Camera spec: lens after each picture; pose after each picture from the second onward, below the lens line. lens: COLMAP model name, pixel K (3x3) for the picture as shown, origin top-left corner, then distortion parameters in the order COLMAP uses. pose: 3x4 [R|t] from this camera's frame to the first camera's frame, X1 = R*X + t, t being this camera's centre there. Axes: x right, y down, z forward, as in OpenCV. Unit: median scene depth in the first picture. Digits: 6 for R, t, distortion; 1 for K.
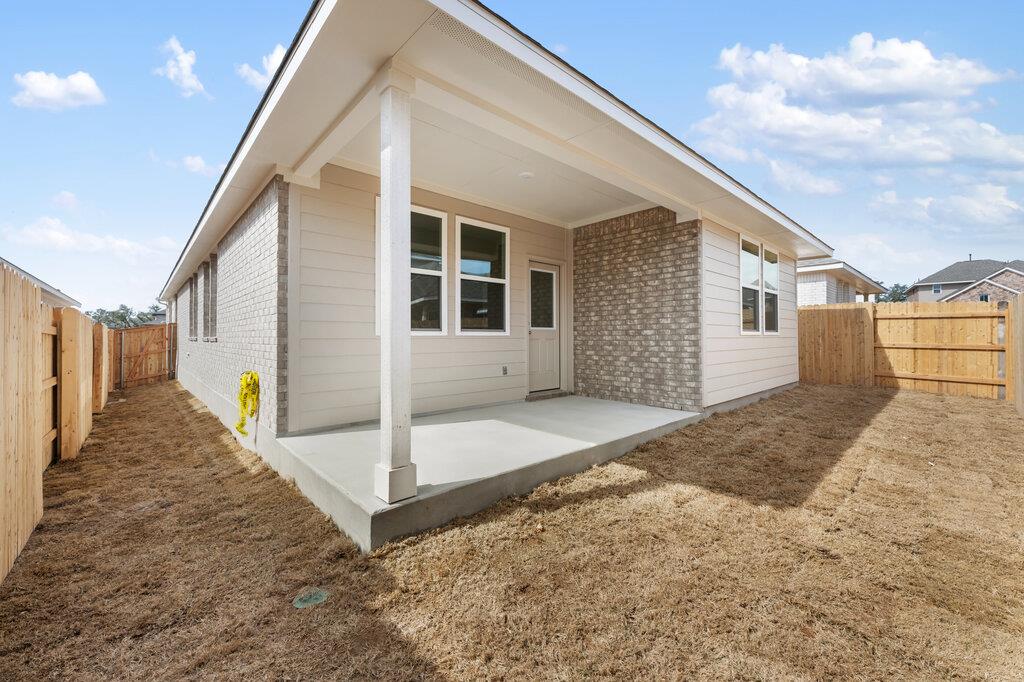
lens RADIAL K [[405.8, 0, 510.4], [0, 405.8, 332.2], [0, 0, 1]] dist [0.001090, -0.000825]
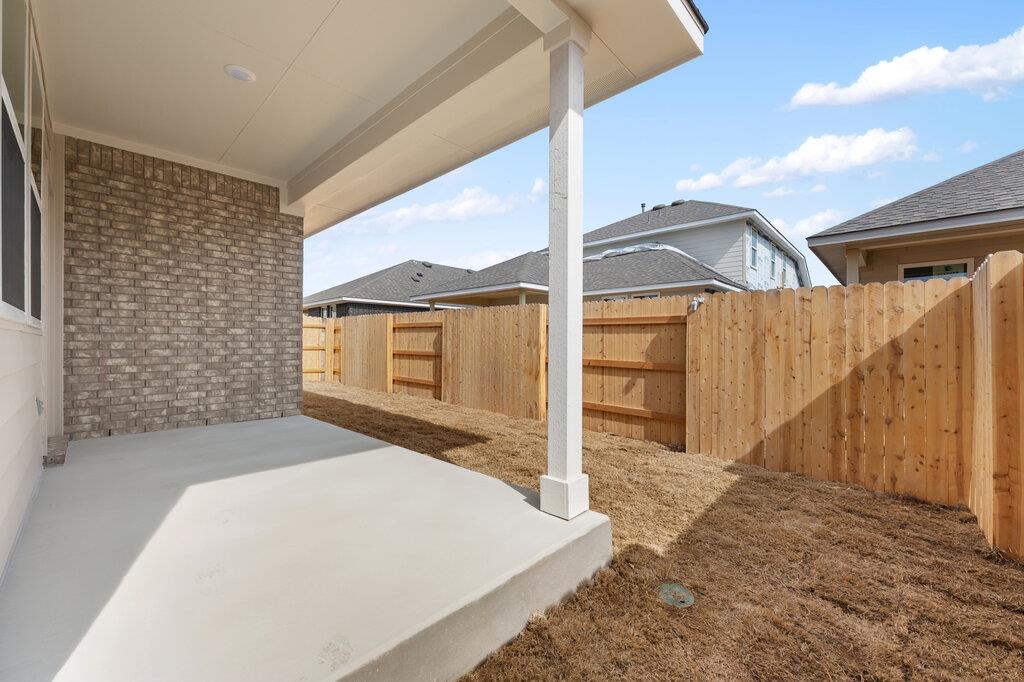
lens RADIAL K [[405.8, 0, 511.0], [0, 405.8, 343.9], [0, 0, 1]] dist [0.001090, -0.000825]
pose [[-0.066086, 0.001784, 0.997812, -0.487282], [-0.010476, 0.999942, -0.002482, 0.021144], [-0.997759, -0.010617, -0.066064, 0.496998]]
